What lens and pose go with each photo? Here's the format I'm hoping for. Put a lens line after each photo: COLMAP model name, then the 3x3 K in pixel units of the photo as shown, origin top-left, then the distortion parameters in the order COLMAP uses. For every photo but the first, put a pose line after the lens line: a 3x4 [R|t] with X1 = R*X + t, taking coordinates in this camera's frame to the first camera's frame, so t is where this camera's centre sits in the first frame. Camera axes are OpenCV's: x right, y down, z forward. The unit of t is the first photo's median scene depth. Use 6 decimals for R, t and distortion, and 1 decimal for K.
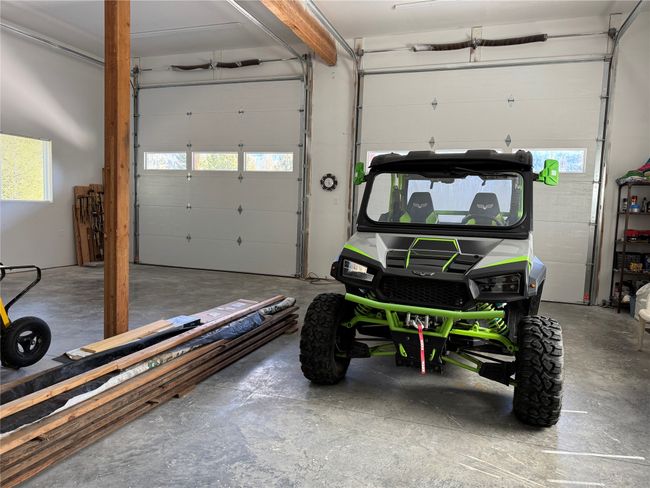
lens RADIAL K [[449.7, 0, 324.7], [0, 449.7, 246.9], [0, 0, 1]] dist [0.032495, -0.037471]
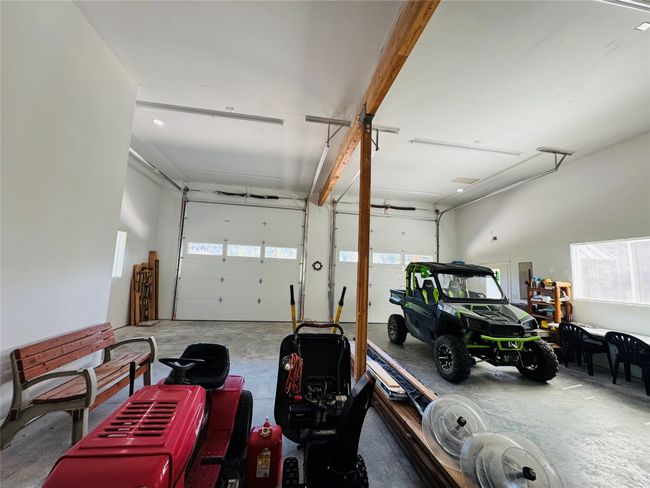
lens RADIAL K [[253.3, 0, 323.1], [0, 253.3, 241.9], [0, 0, 1]] dist [-0.001312, -0.000095]
pose [[0.879250, 0.057221, 0.472911, -0.457330], [0.031577, 0.983574, -0.177720, -0.054405], [-0.475313, 0.171194, 0.863001, 0.080994]]
